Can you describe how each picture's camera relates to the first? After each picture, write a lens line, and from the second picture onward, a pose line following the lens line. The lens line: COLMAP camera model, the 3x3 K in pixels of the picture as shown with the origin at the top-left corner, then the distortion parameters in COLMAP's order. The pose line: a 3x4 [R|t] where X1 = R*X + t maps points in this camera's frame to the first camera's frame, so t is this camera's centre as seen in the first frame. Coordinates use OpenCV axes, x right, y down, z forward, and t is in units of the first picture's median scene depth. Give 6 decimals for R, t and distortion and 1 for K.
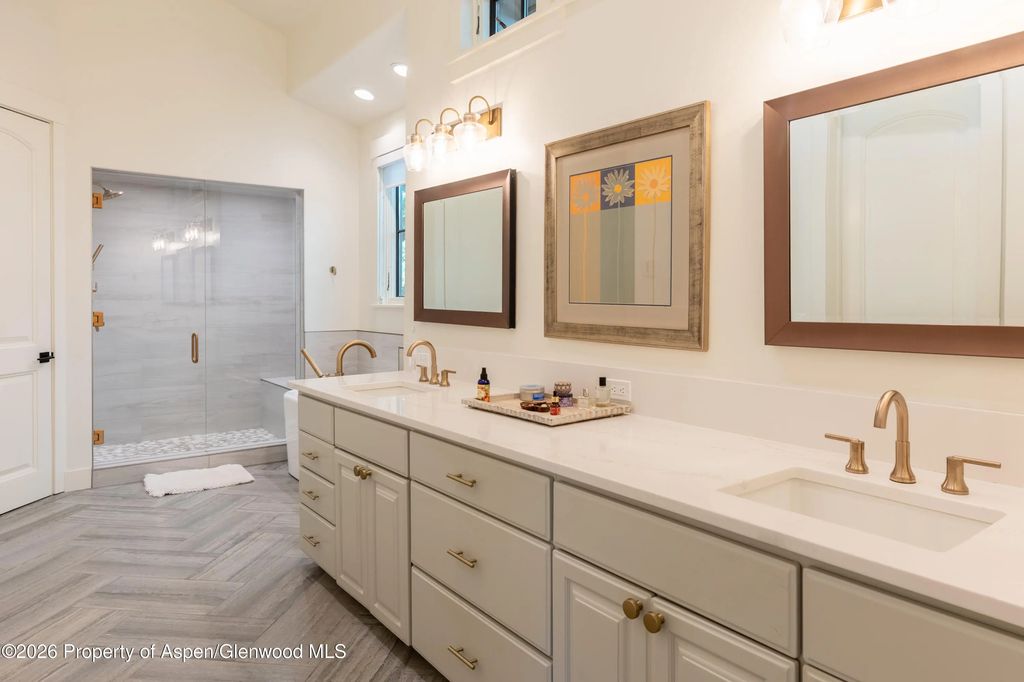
lens RADIAL K [[684.8, 0, 523.2], [0, 684.8, 298.8], [0, 0, 1]] dist [0.008966, -0.001212]
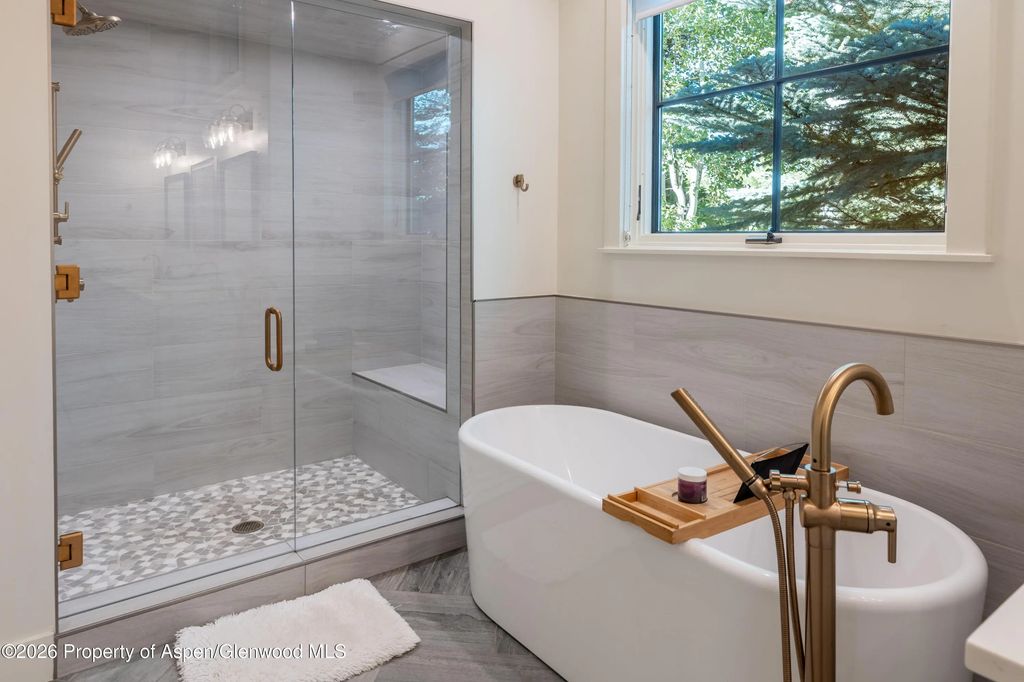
lens RADIAL K [[684.8, 0, 512.0], [0, 684.8, 249.2], [0, 0, 1]] dist [0.008966, -0.001212]
pose [[0.999990, 0.002643, 0.003730, -0.380371], [-0.002707, 0.999851, 0.017036, 0.001176], [-0.003684, -0.017045, 0.999848, 0.633515]]
